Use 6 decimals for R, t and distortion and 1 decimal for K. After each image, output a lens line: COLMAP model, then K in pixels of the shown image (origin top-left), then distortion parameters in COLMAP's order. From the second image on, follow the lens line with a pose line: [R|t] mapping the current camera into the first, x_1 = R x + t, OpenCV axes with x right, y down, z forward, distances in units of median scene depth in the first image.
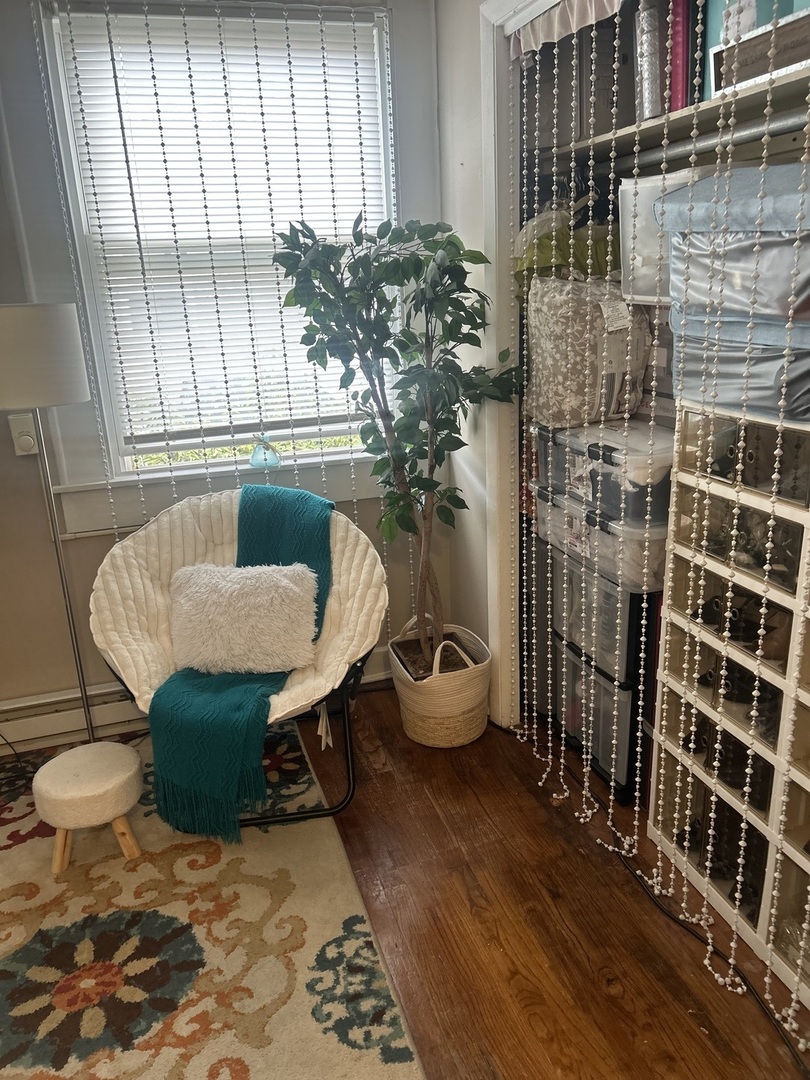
lens RADIAL K [[817.6, 0, 407.1], [0, 817.6, 539.5], [0, 0, 1]] dist [0.023853, -0.019554]
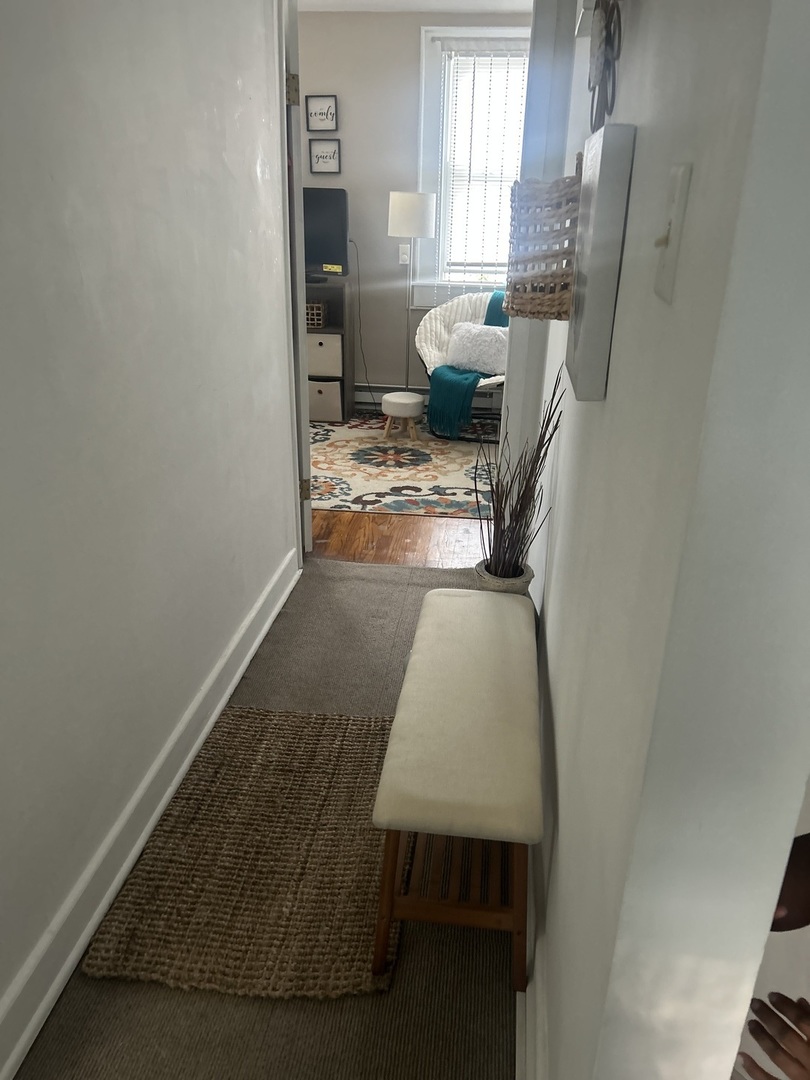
lens RADIAL K [[817.6, 0, 402.1], [0, 817.6, 538.8], [0, 0, 1]] dist [0.023853, -0.019554]
pose [[0.905571, 0.223626, -0.360461, 0.554708], [-0.182199, 0.972429, 0.145552, 0.331548], [0.383072, -0.066132, 0.921348, -1.216708]]
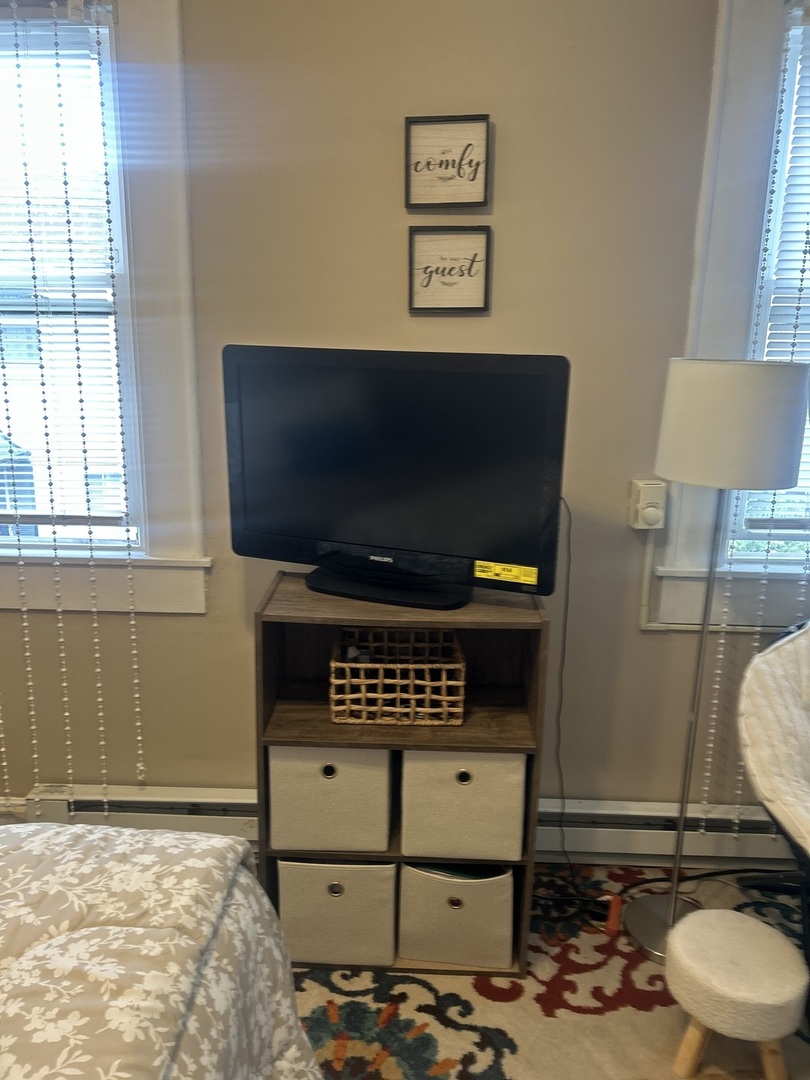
lens RADIAL K [[817.6, 0, 396.0], [0, 817.6, 514.5], [0, 0, 1]] dist [0.023853, -0.019554]
pose [[0.937938, 0.134937, -0.319474, -0.490609], [-0.155394, 0.987070, -0.039307, -0.048855], [0.310039, 0.086511, 0.946779, 0.118688]]
